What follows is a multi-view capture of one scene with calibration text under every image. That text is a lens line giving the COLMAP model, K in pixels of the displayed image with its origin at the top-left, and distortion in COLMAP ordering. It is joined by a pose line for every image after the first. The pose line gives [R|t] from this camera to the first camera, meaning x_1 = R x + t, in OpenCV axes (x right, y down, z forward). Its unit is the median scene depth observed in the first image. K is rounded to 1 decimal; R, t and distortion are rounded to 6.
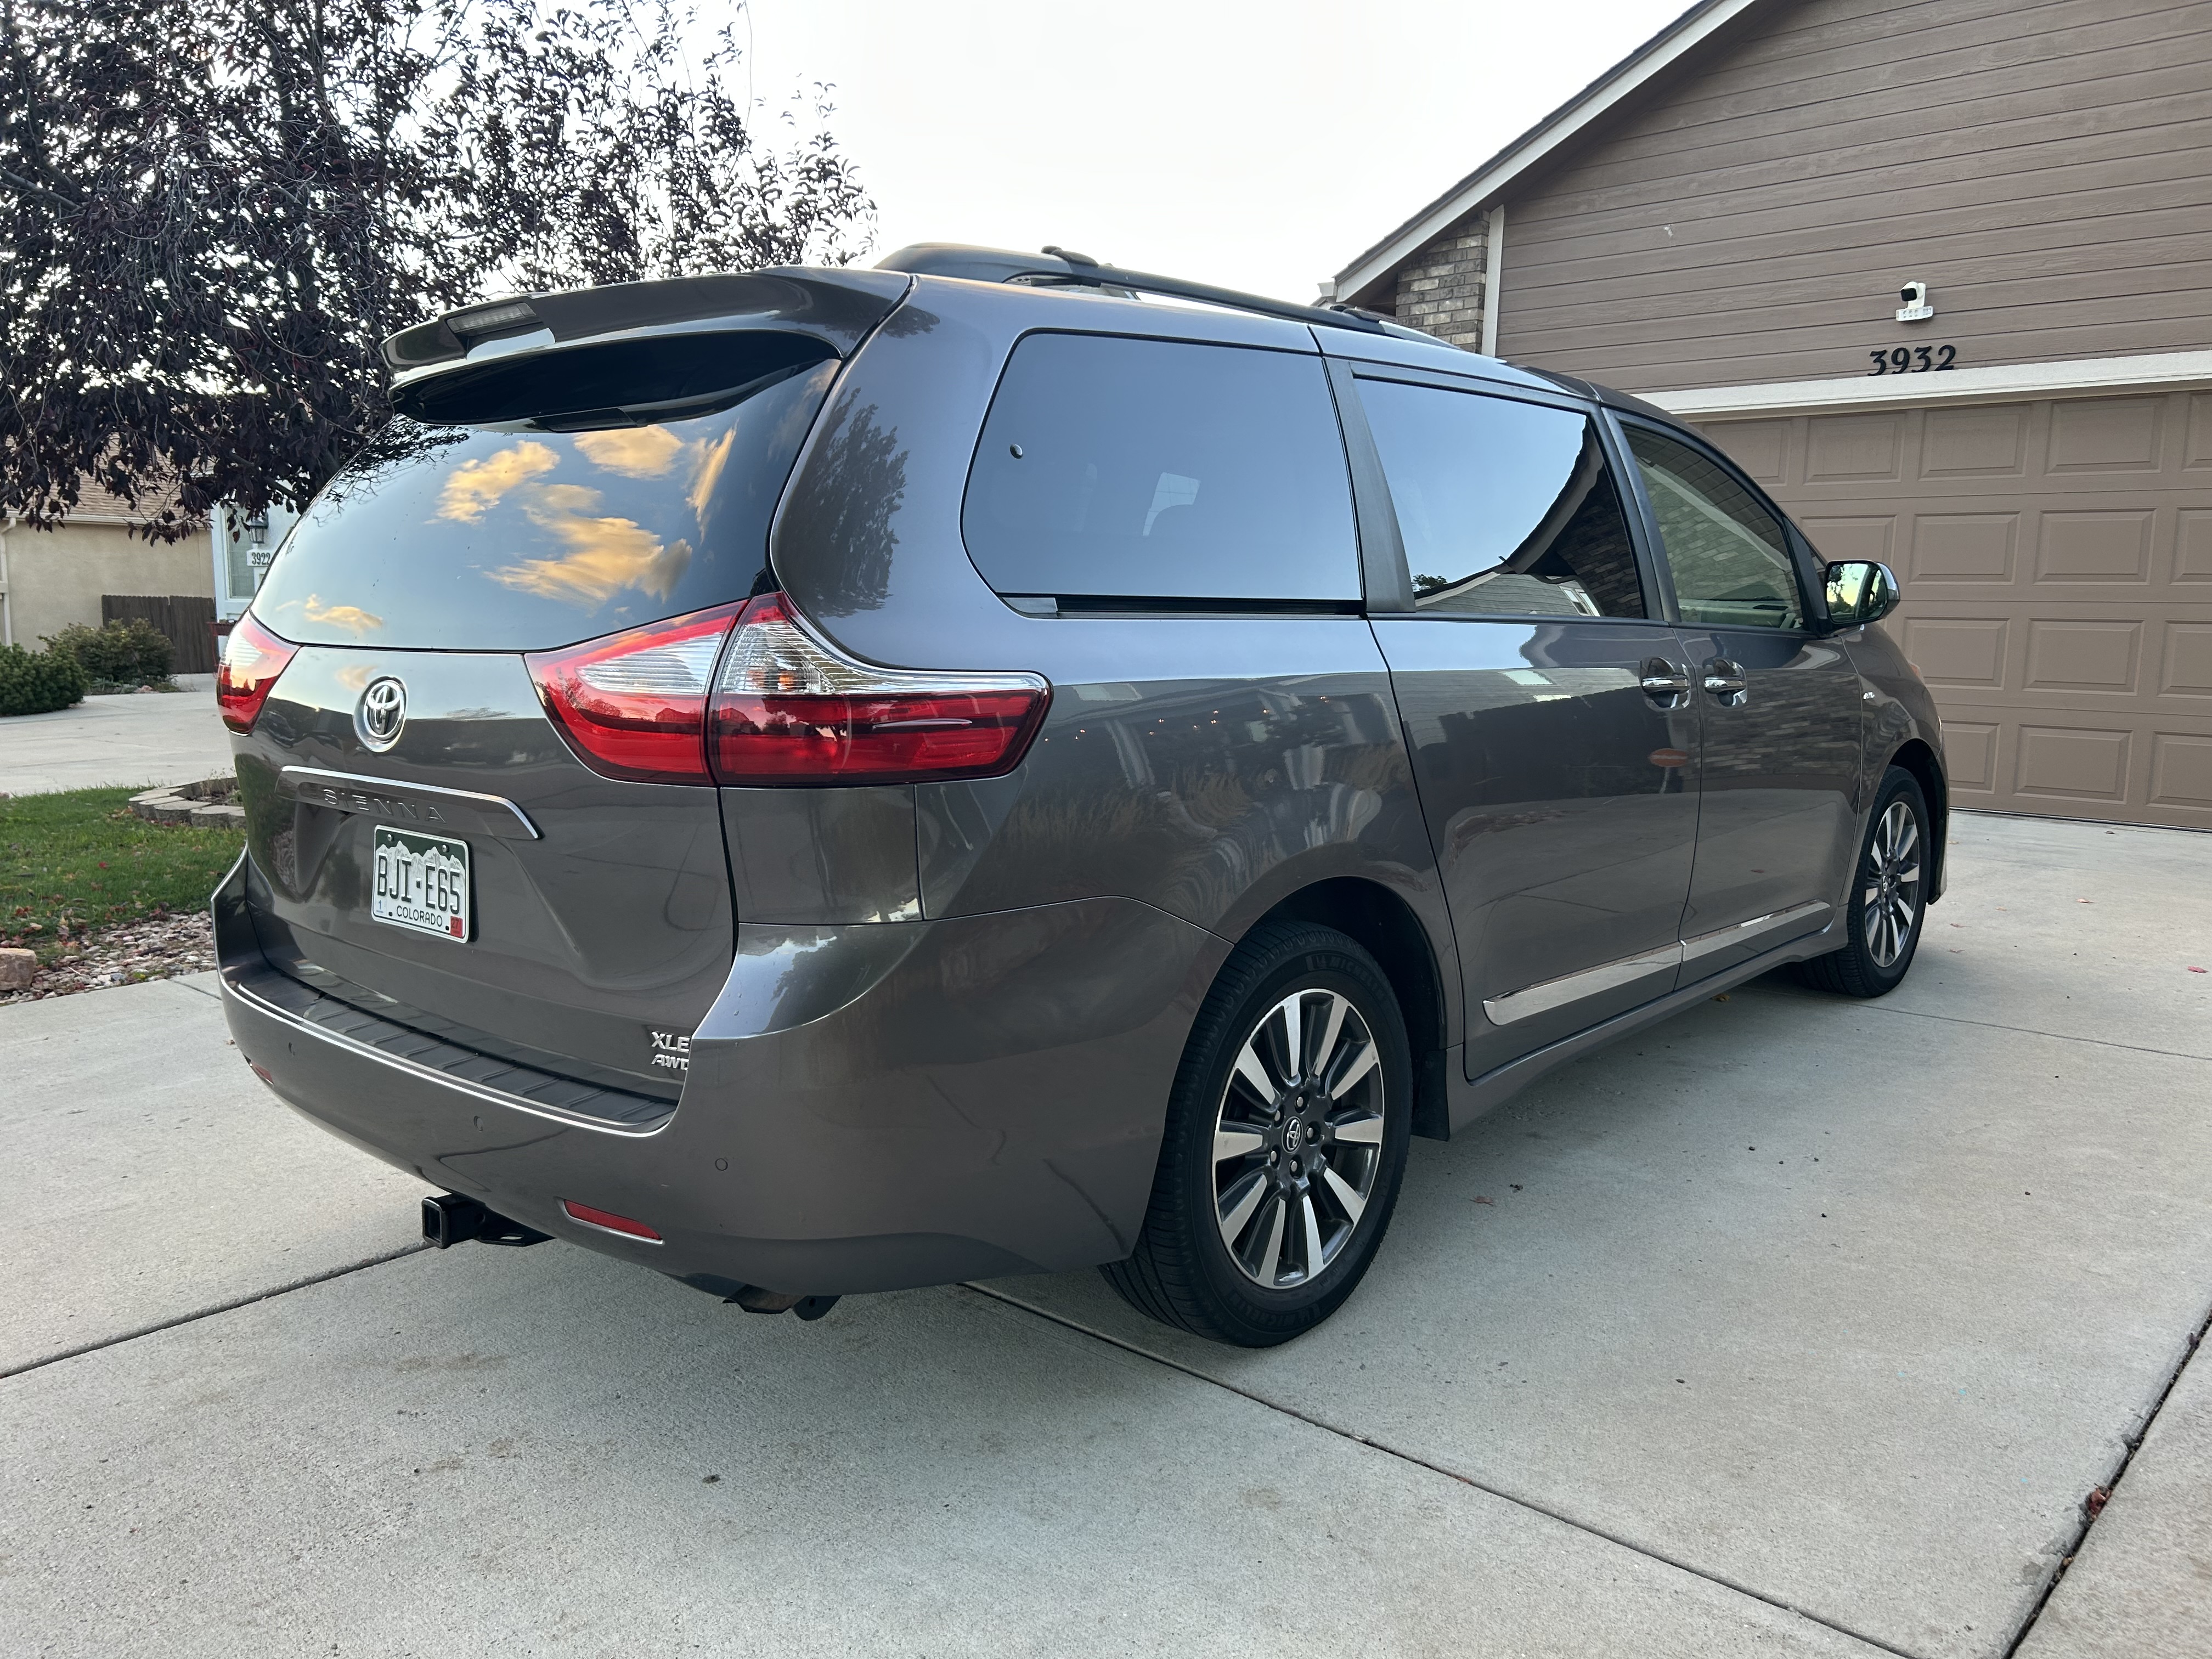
lens RADIAL K [[1662.1, 0, 1099.5], [0, 1662.1, 841.1], [0, 0, 1]] dist [0.050651, -0.060202]
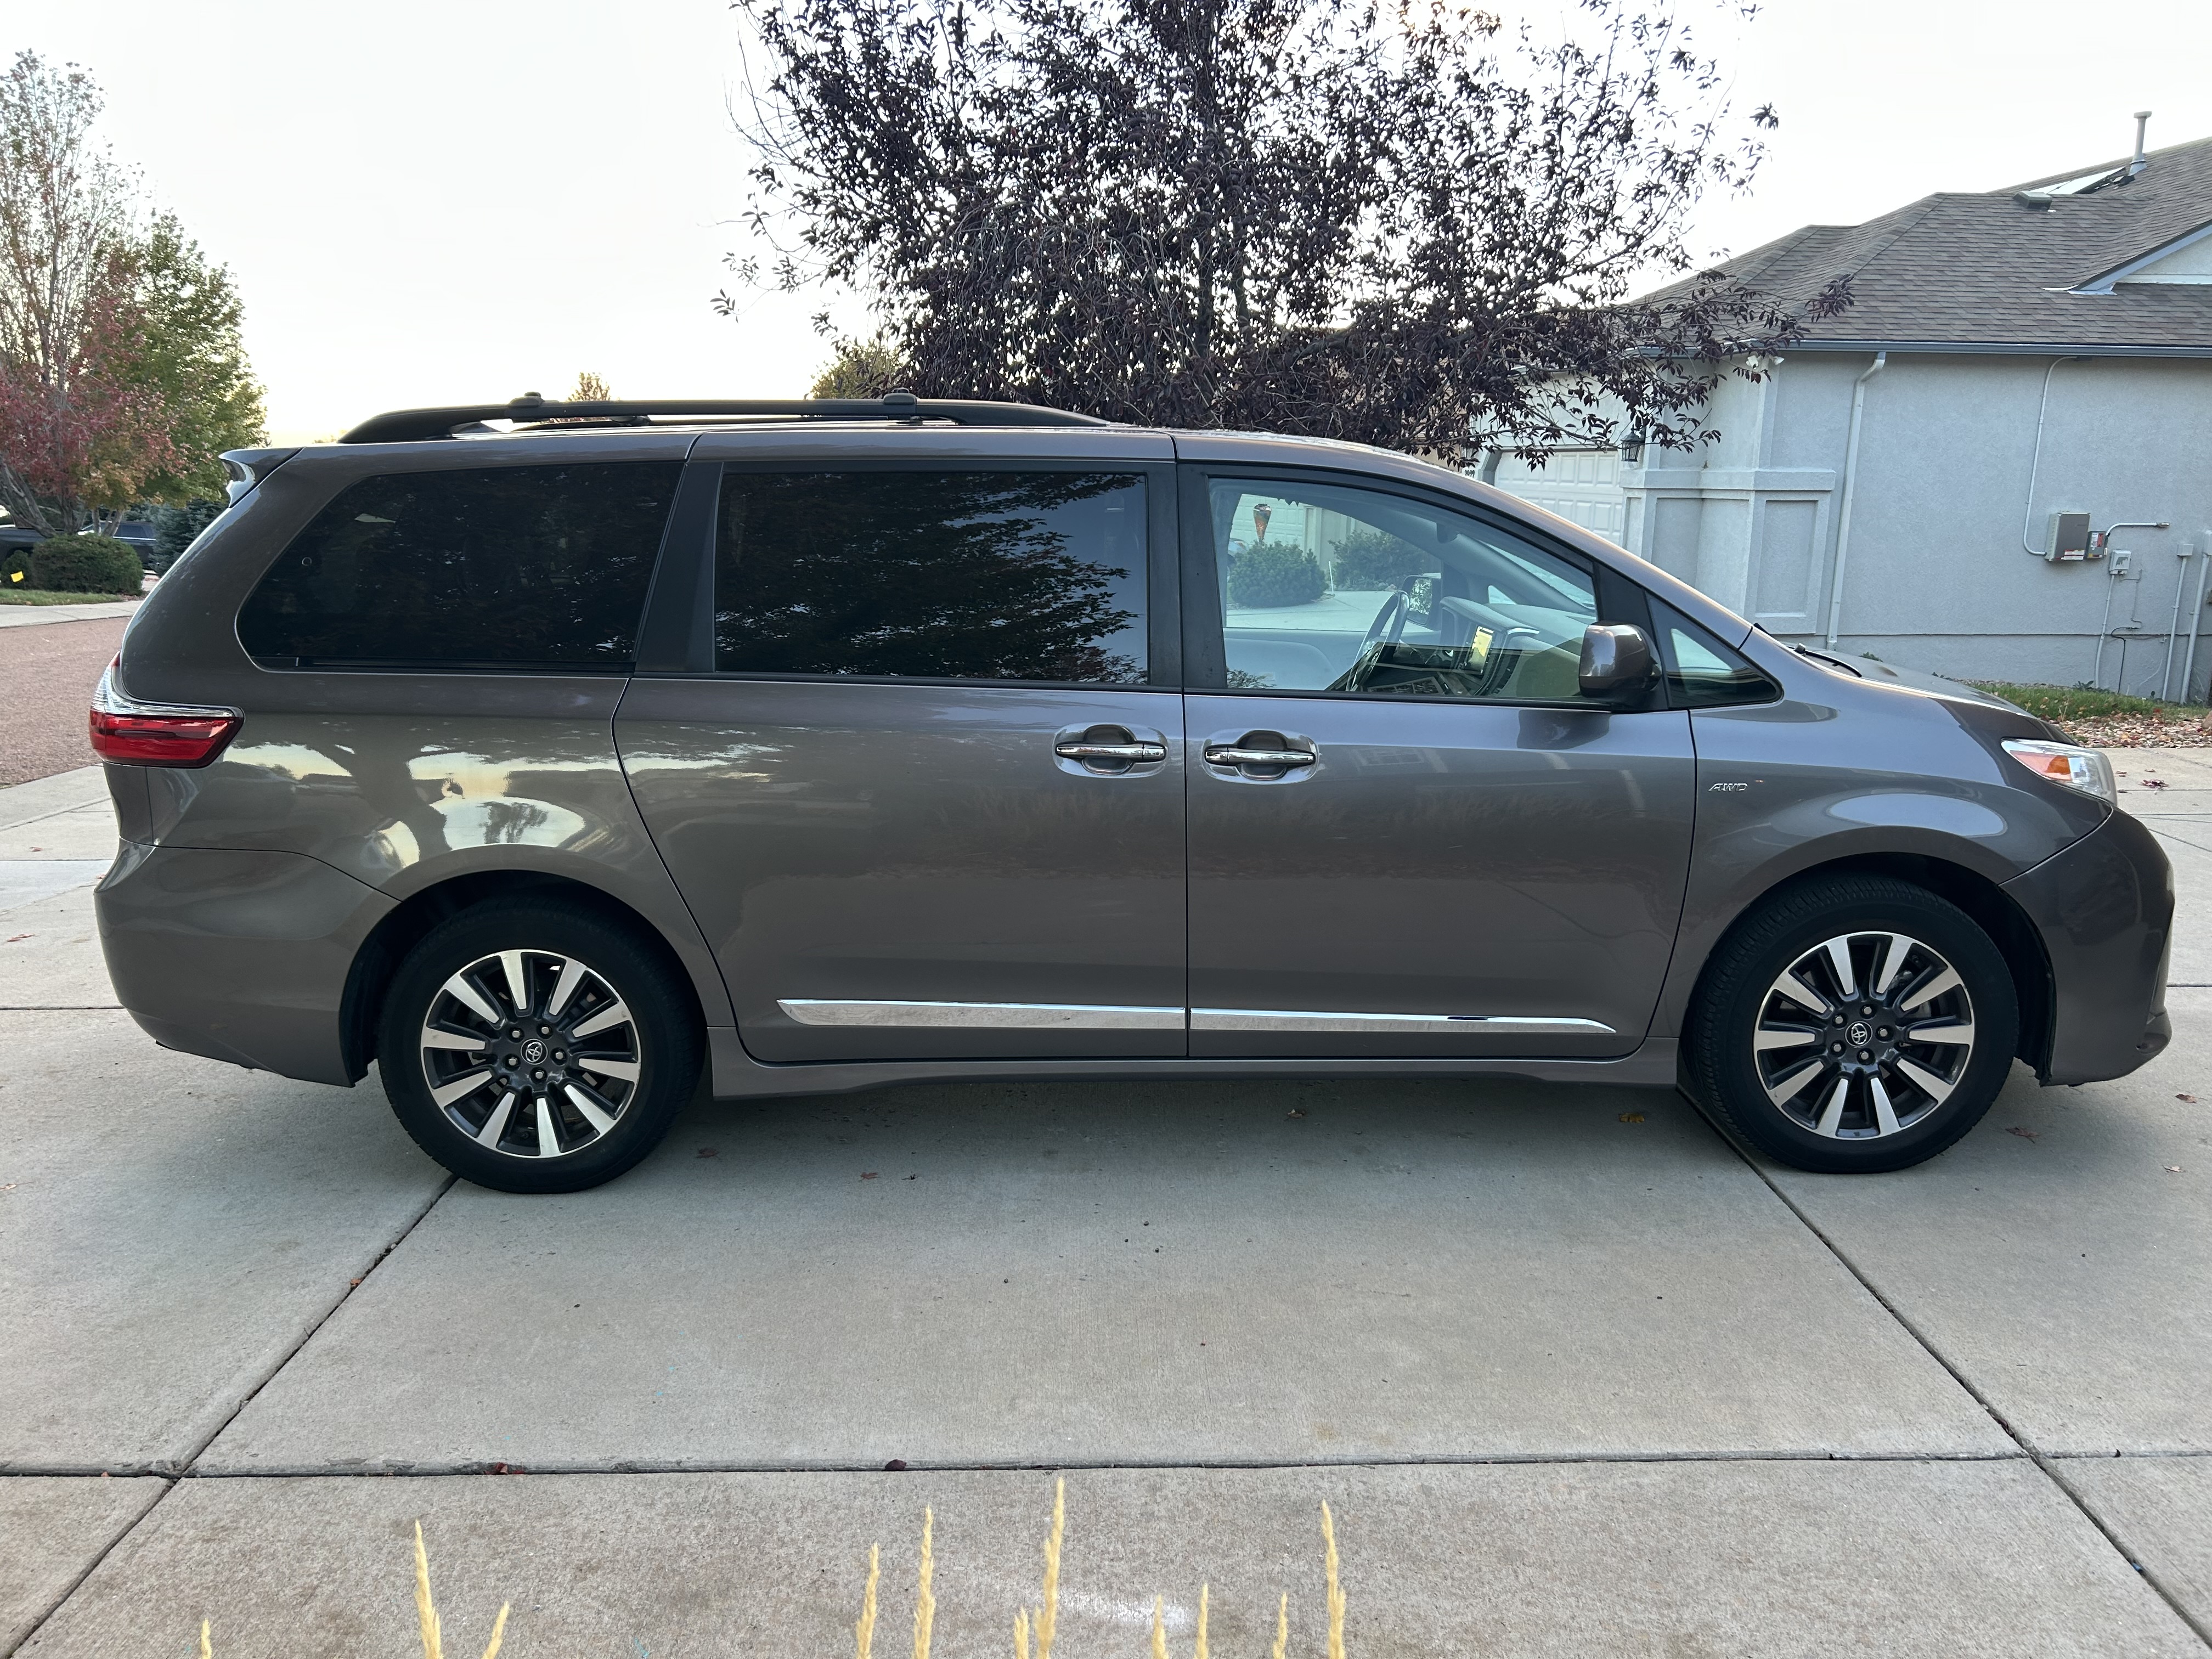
lens RADIAL K [[1662.1, 0, 1099.5], [0, 1662.1, 841.1], [0, 0, 1]] dist [0.050651, -0.060202]
pose [[0.671701, 0.157014, -0.723992, 1.186014], [-0.106498, 0.987596, 0.115376, -0.173452], [0.733128, -0.000394, 0.680091, 0.338252]]
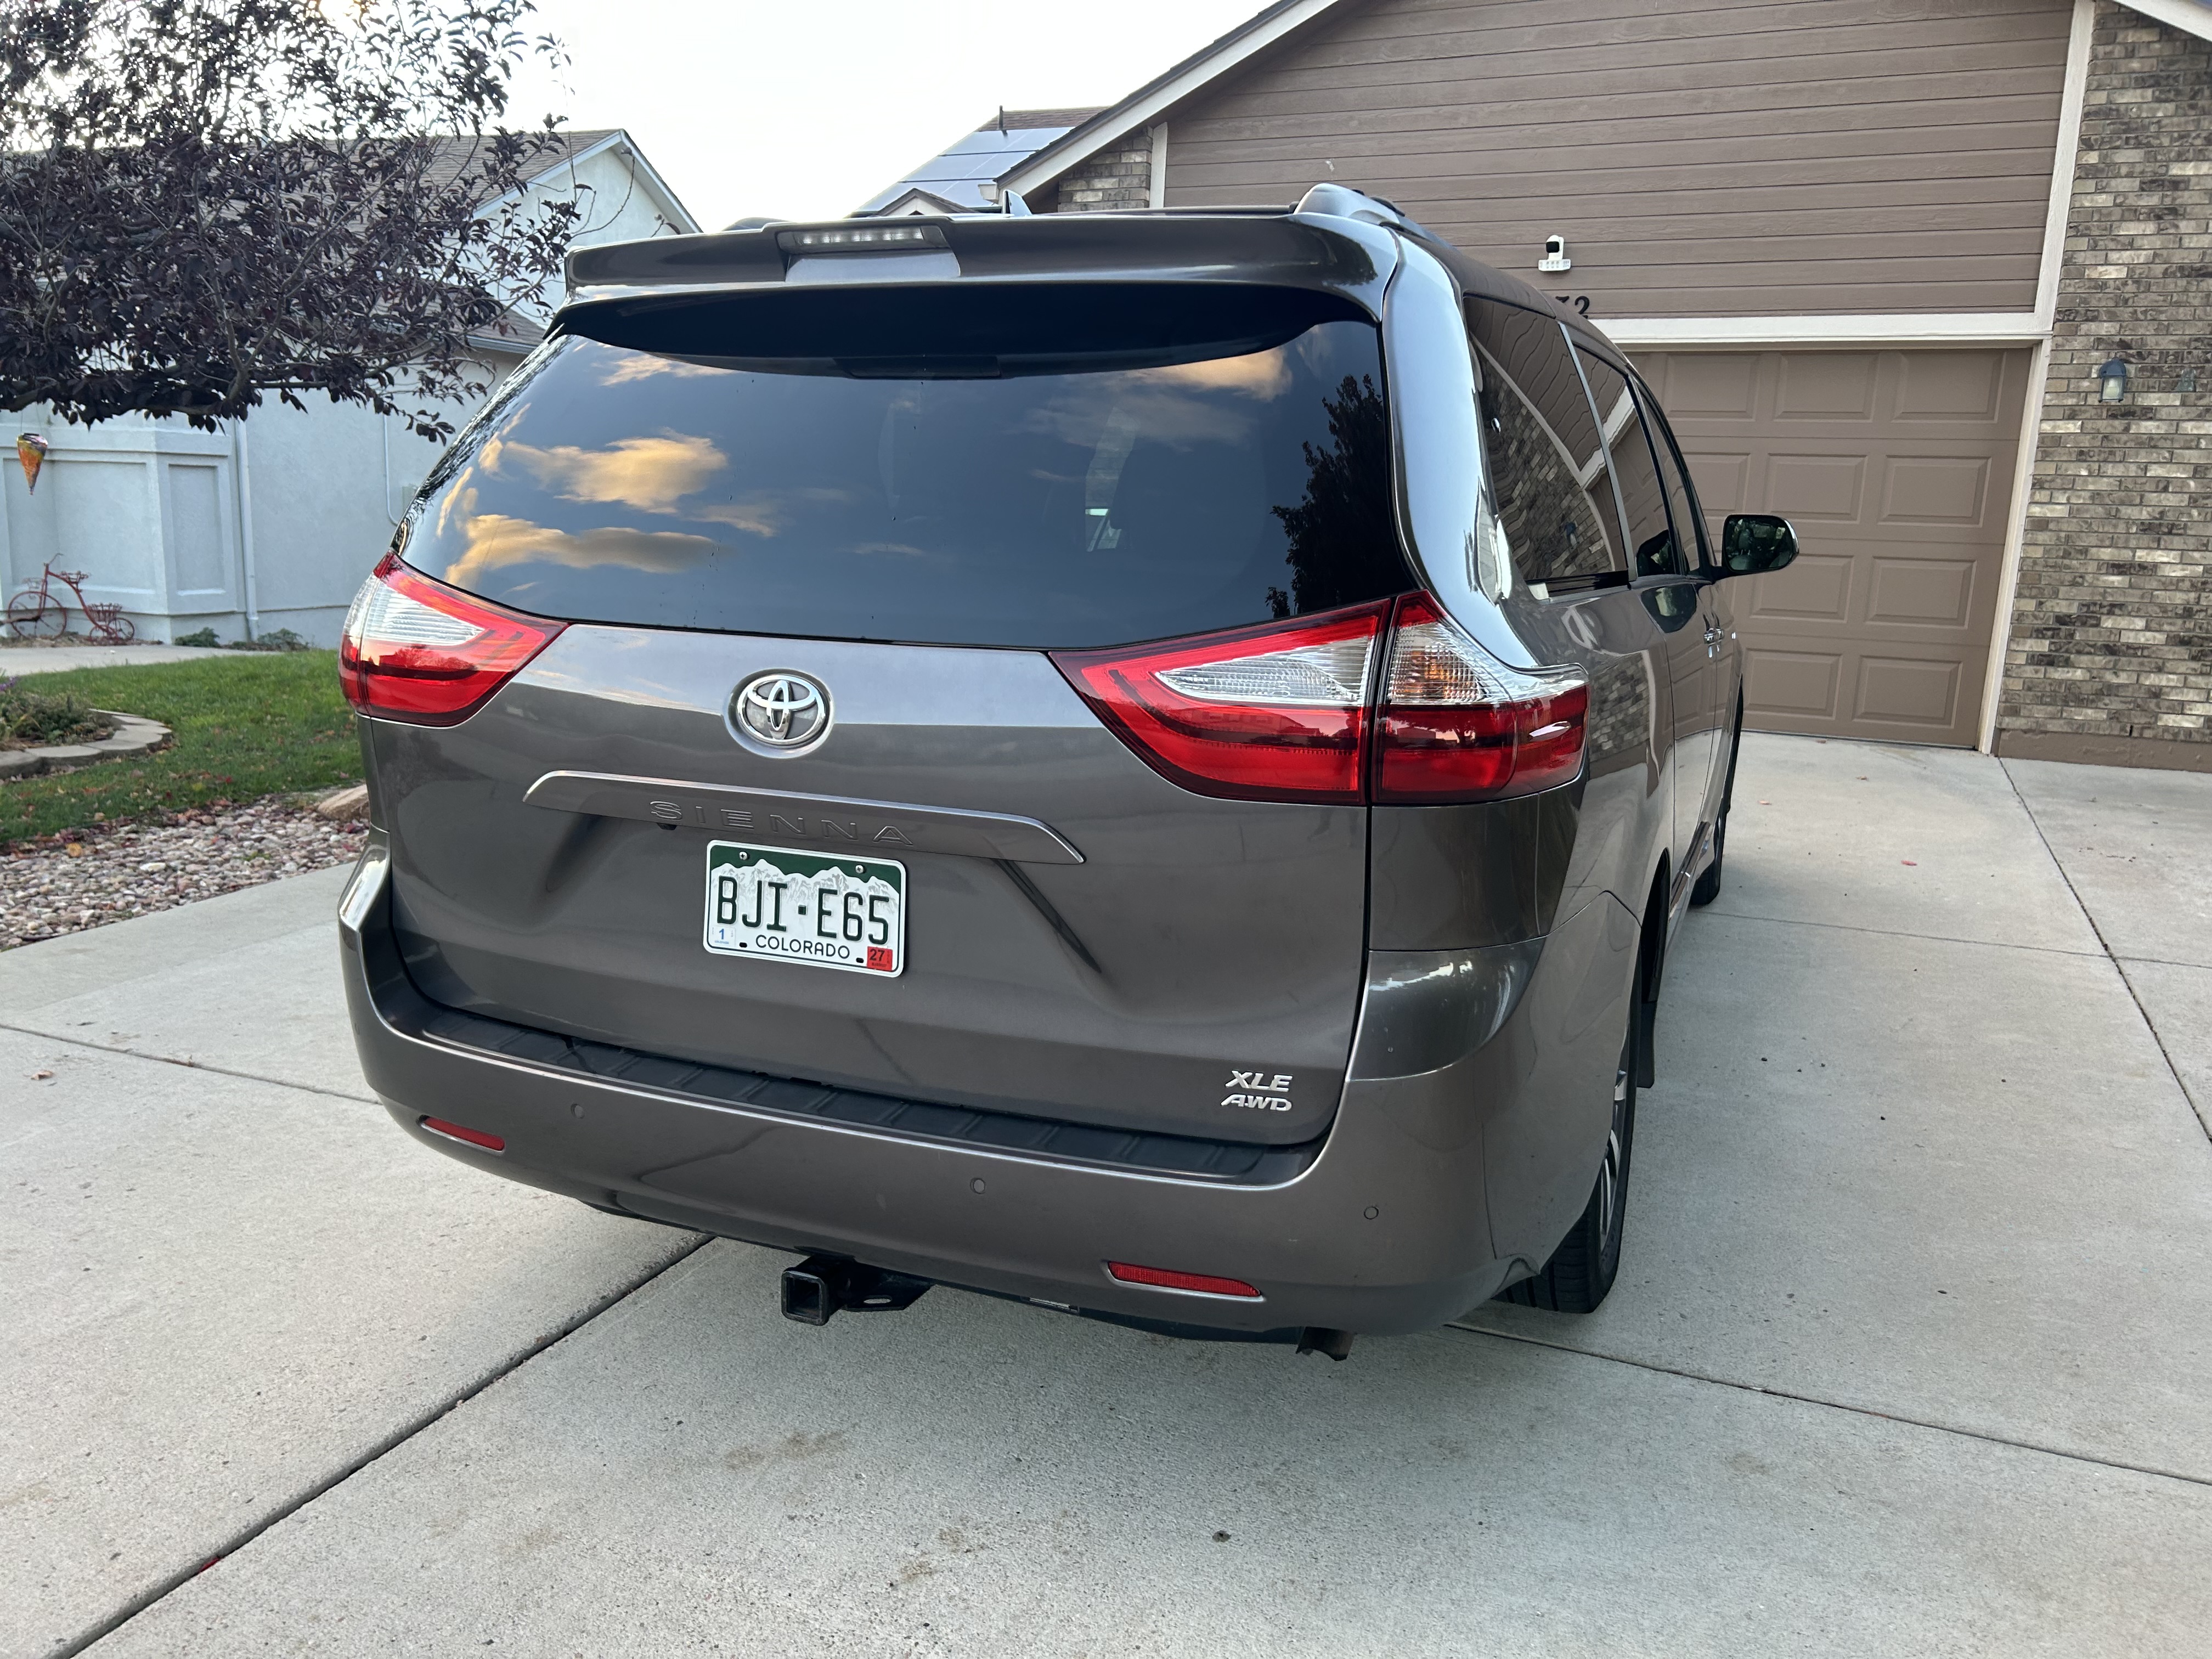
lens RADIAL K [[1663.6, 0, 1106.0], [0, 1663.6, 829.5], [0, 0, 1]] dist [0.048903, -0.056543]
pose [[0.945987, -0.041033, 0.321599, -0.414643], [0.023170, 0.997979, 0.059178, -0.048051], [-0.323377, -0.048530, 0.945025, 0.117060]]
